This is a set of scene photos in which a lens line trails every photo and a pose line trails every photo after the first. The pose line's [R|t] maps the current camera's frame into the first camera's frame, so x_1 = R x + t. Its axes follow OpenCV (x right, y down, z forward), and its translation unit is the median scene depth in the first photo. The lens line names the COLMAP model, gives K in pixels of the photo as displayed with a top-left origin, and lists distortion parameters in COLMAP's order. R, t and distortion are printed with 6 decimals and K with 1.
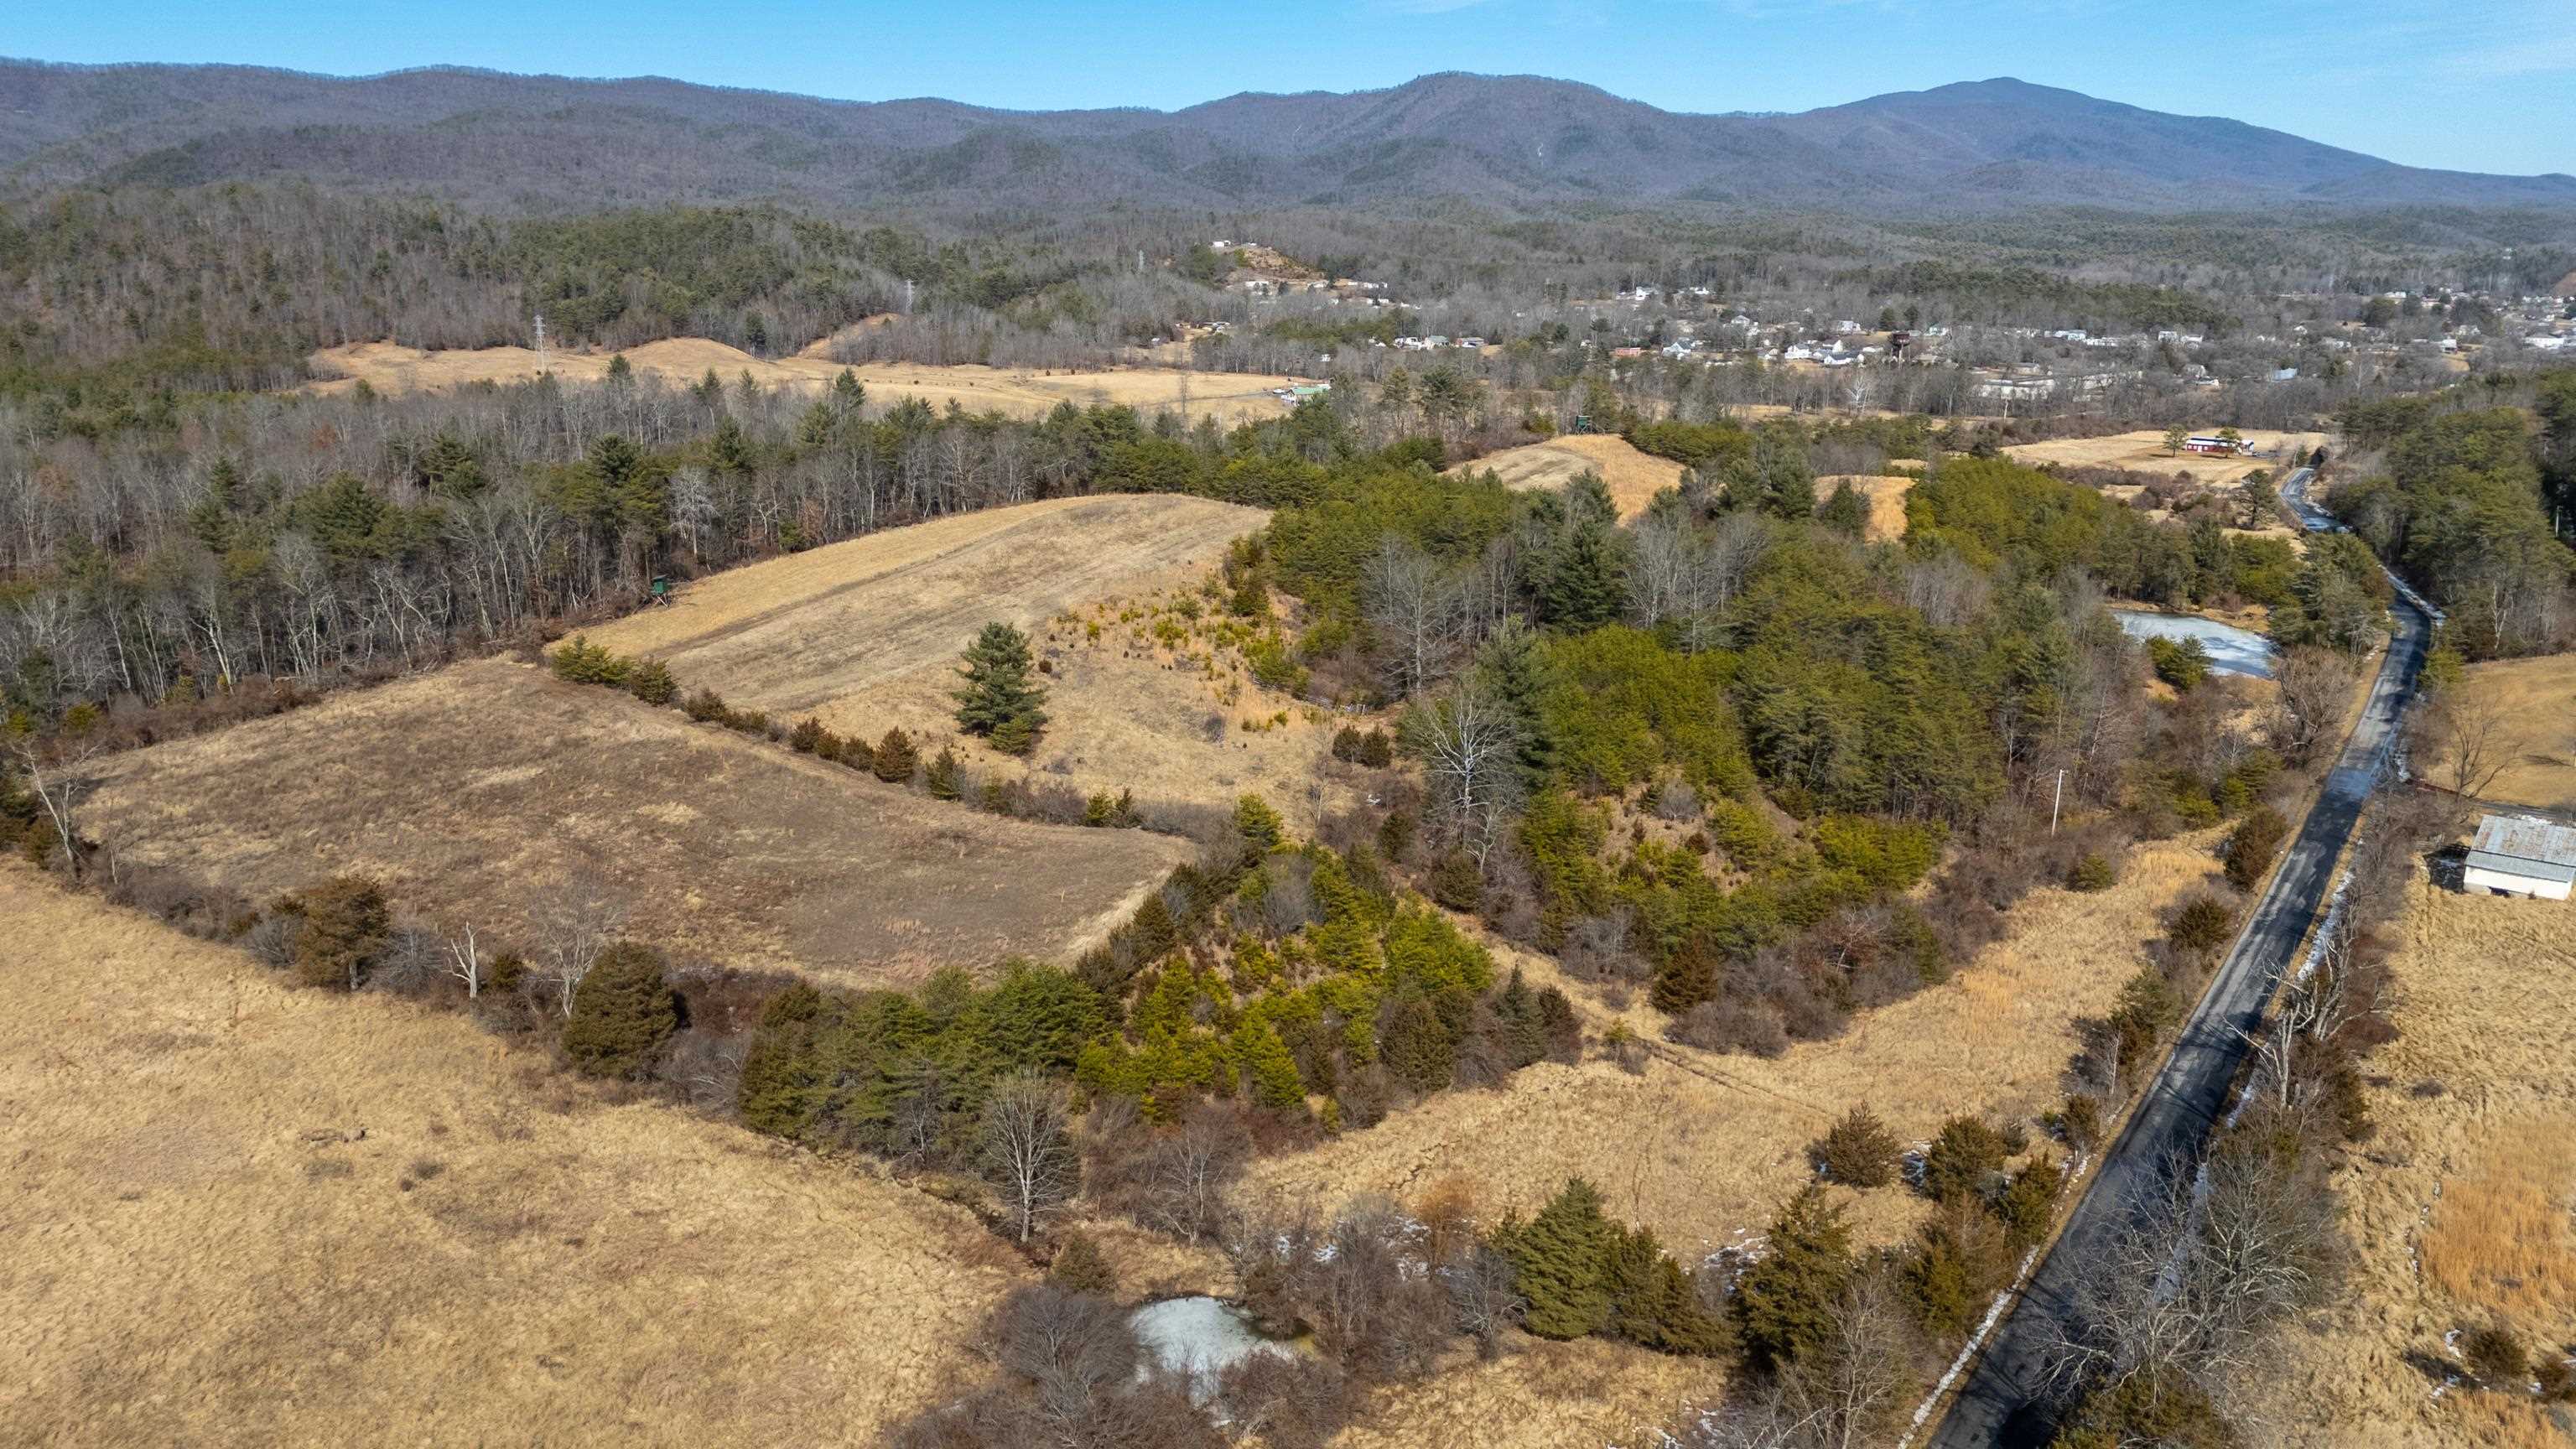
lens RADIAL K [[1902.2, 0, 1289.8], [0, 1902.2, 733.7], [0, 0, 1]] dist [0.074926, -0.066024]
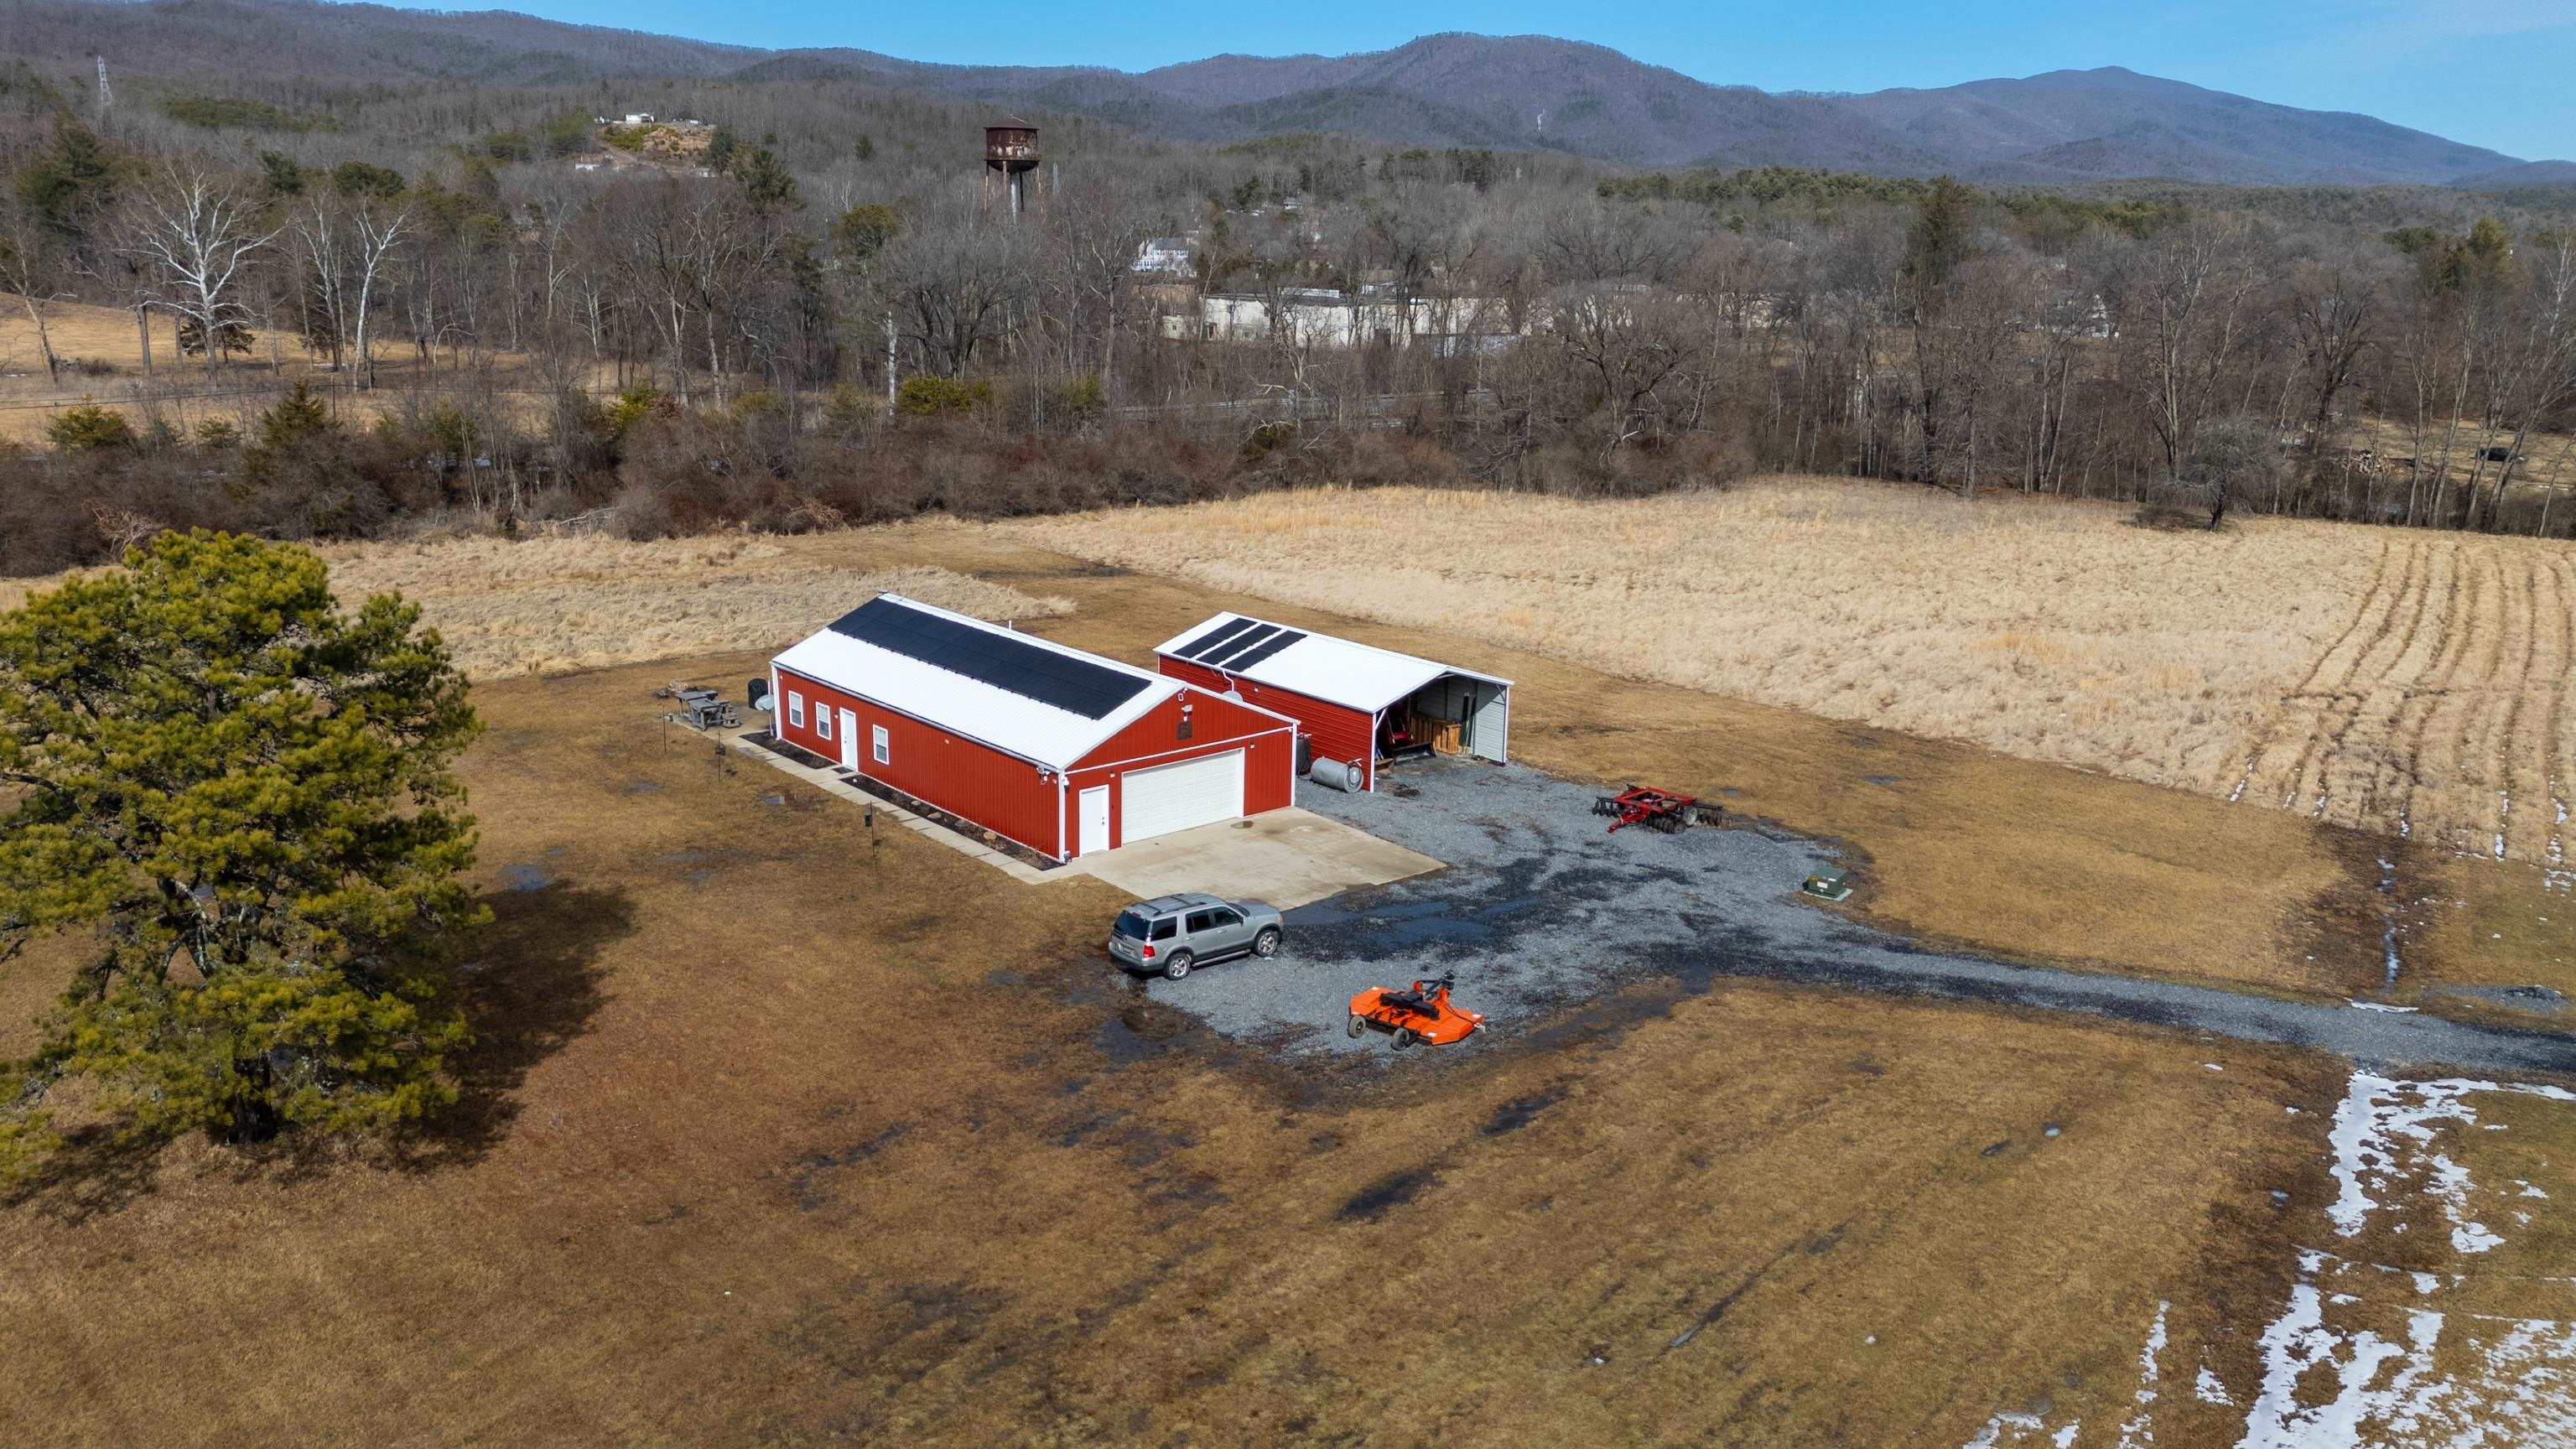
lens RADIAL K [[1902.2, 0, 1303.7], [0, 1902.2, 712.0], [0, 0, 1]] dist [0.074926, -0.066024]
pose [[0.998511, 0.028949, -0.046228, 0.233933], [-0.029574, 0.999480, -0.012878, -0.069937], [0.045831, 0.014226, 0.998848, 0.431691]]
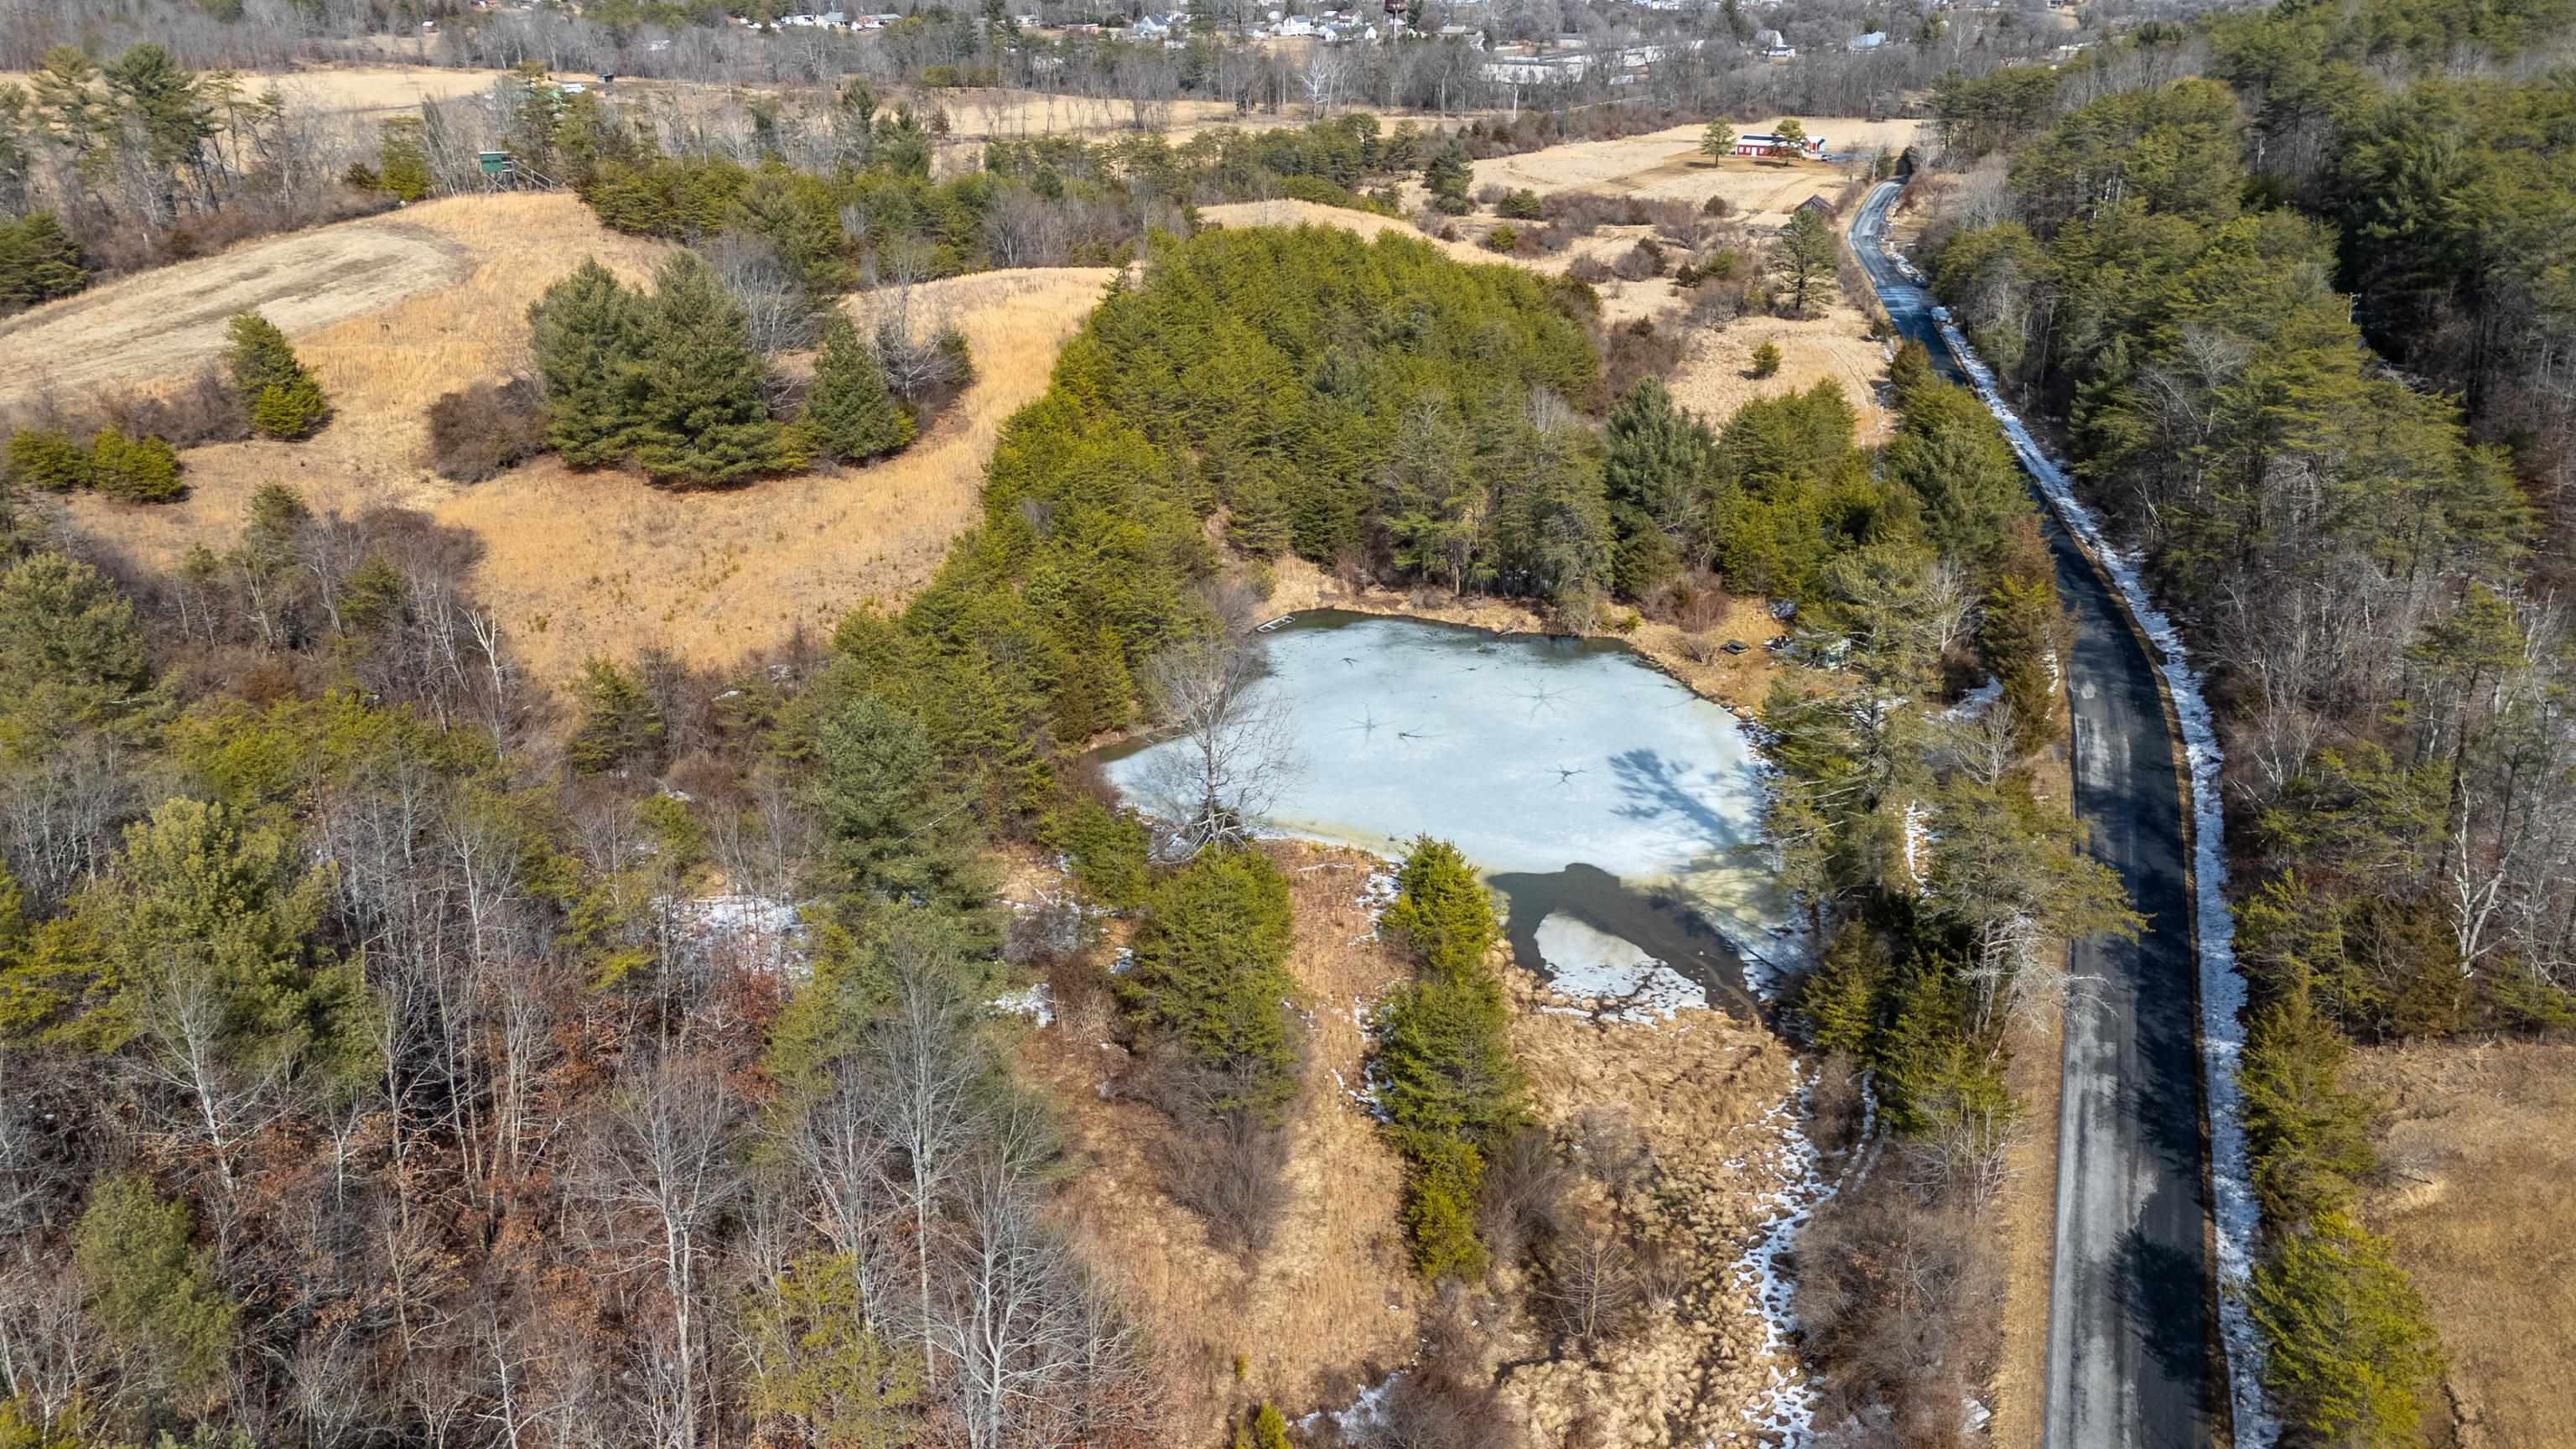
lens RADIAL K [[1902.2, 0, 1292.2], [0, 1902.2, 719.9], [0, 0, 1]] dist [0.074926, -0.066024]
pose [[0.982551, -0.086372, 0.164721, 0.081522], [0.062009, 0.987087, 0.147699, -0.026863], [-0.175351, -0.134907, 0.975219, 0.149947]]
